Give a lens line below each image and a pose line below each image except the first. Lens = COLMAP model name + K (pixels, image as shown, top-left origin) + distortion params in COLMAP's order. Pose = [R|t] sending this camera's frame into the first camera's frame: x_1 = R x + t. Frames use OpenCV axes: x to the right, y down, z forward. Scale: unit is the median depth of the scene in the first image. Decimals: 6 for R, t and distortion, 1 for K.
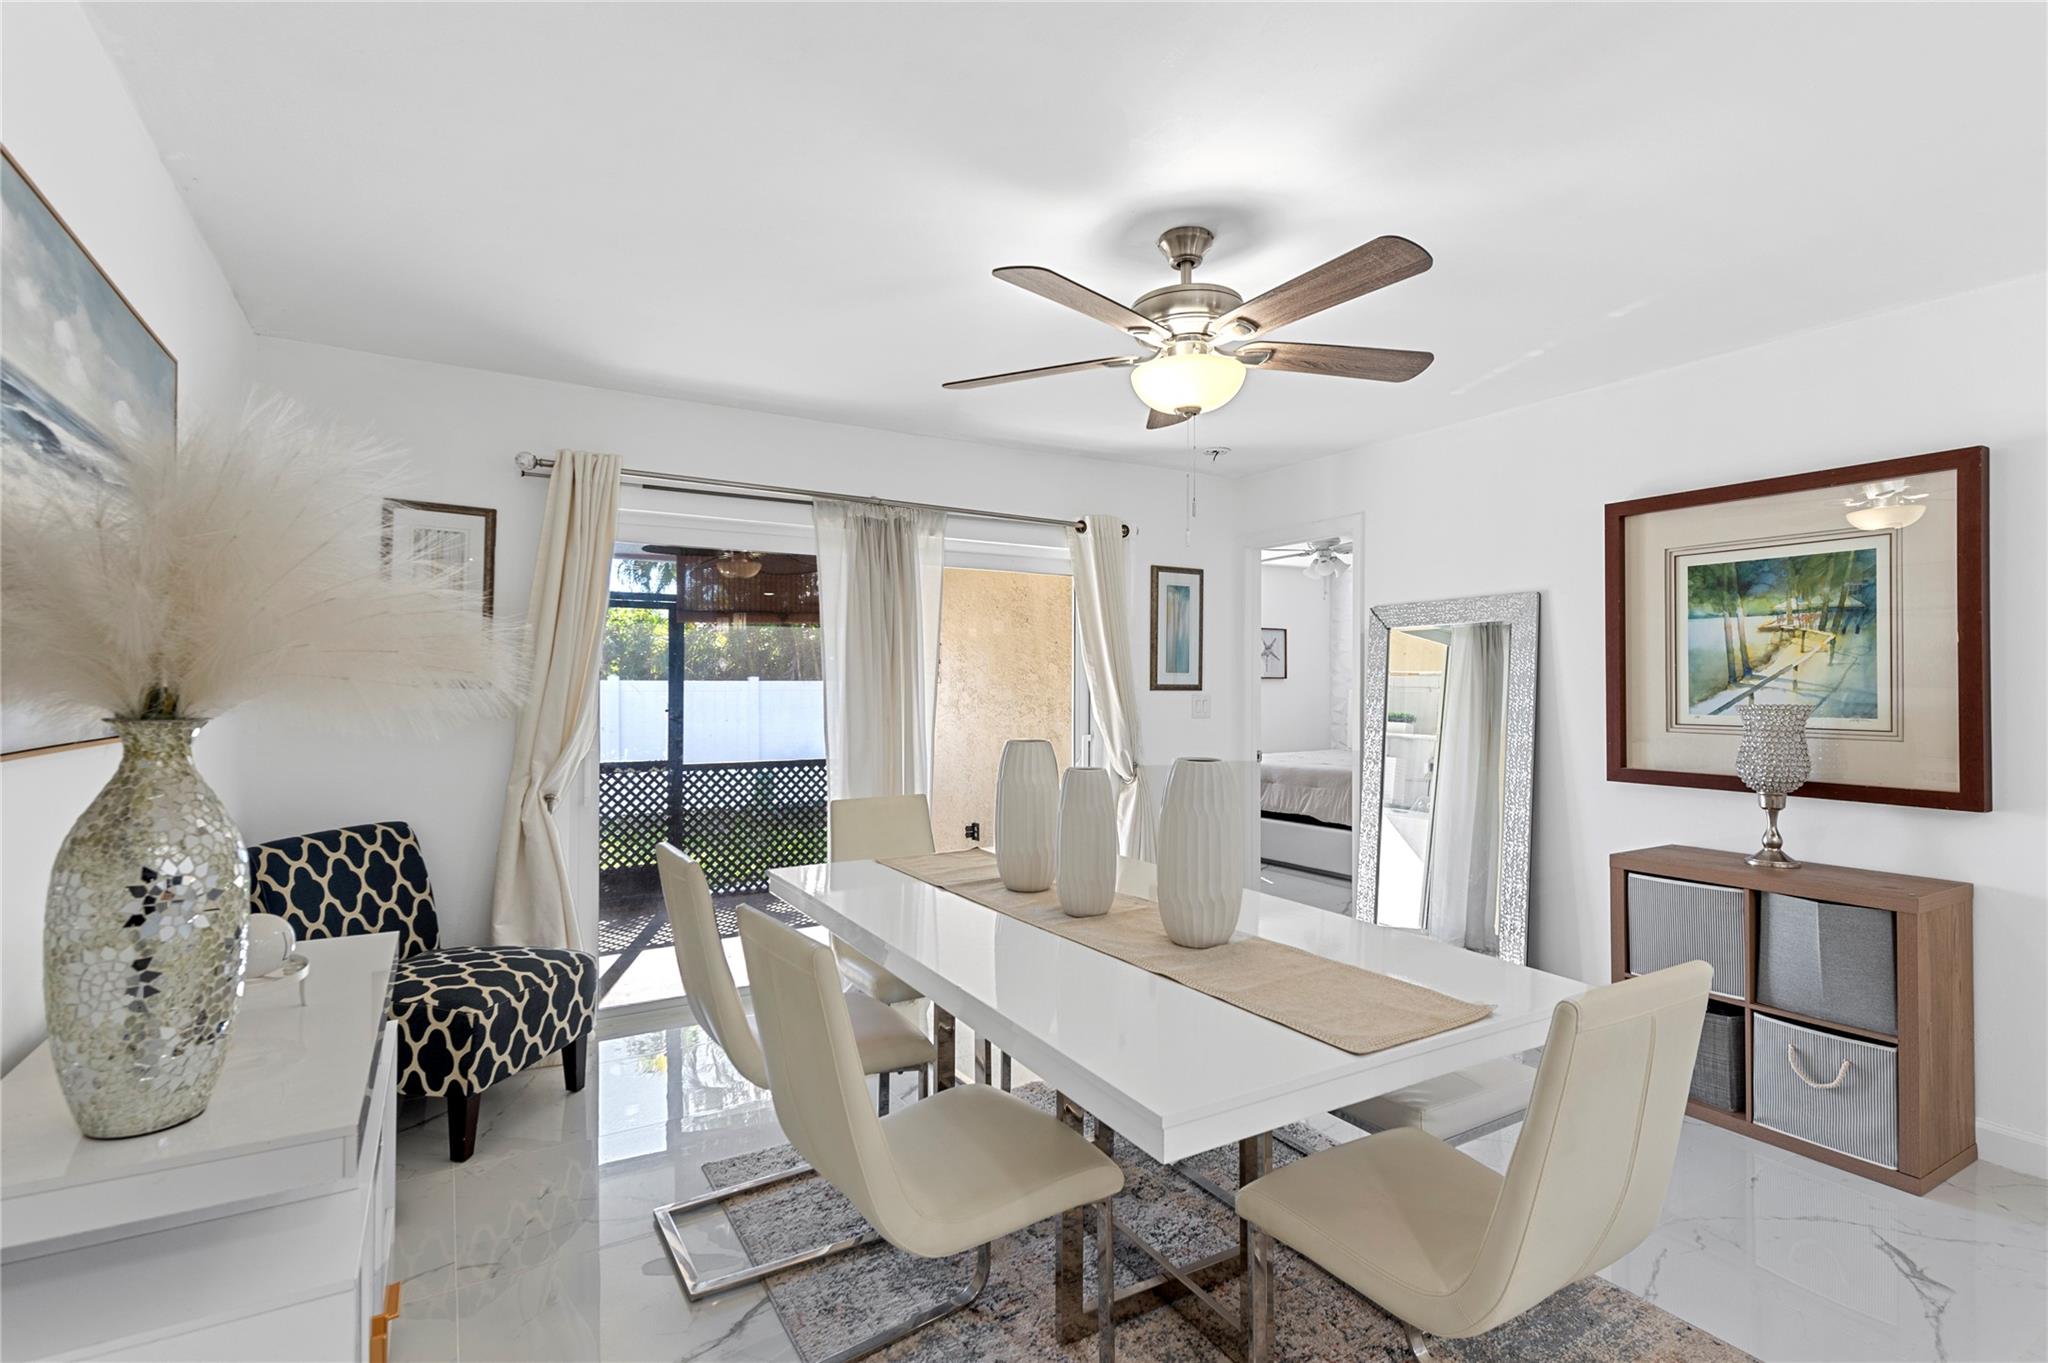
lens RADIAL K [[962.3, 0, 1020.1], [0, 962.3, 674.8], [0, 0, 1]] dist [0.004517, -0.001395]
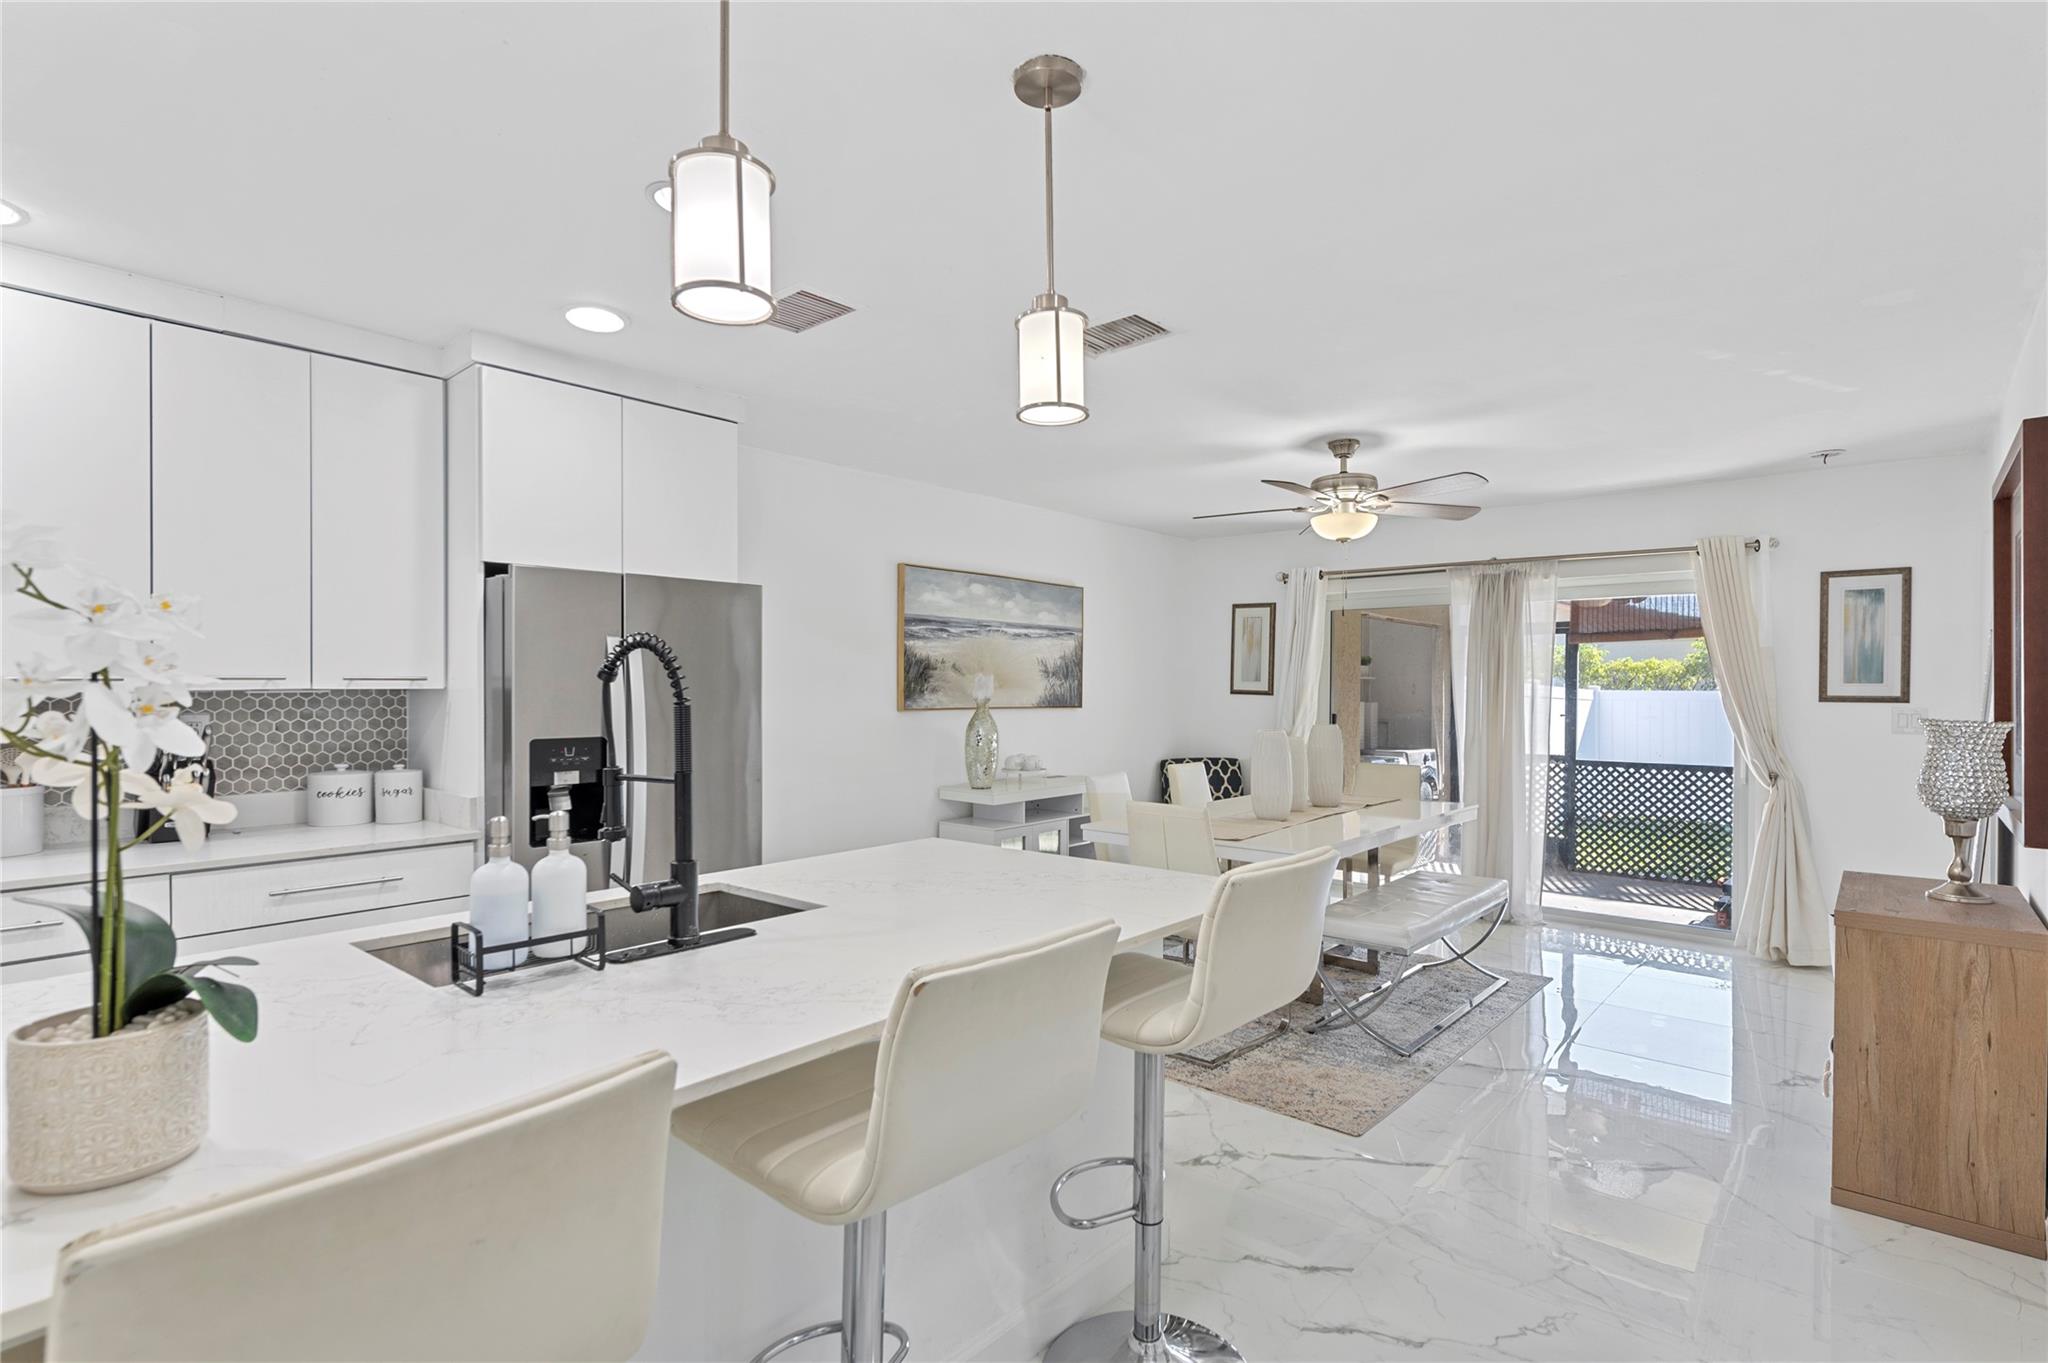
lens RADIAL K [[1005.7, 0, 1039.2], [0, 1005.7, 683.6], [0, 0, 1]] dist [0.011804, -0.000103]
pose [[0.319886, -0.005934, -0.947438, 0.781042], [0.006394, 0.999971, -0.004104, -0.002554], [0.947435, -0.004745, 0.319914, -0.061784]]
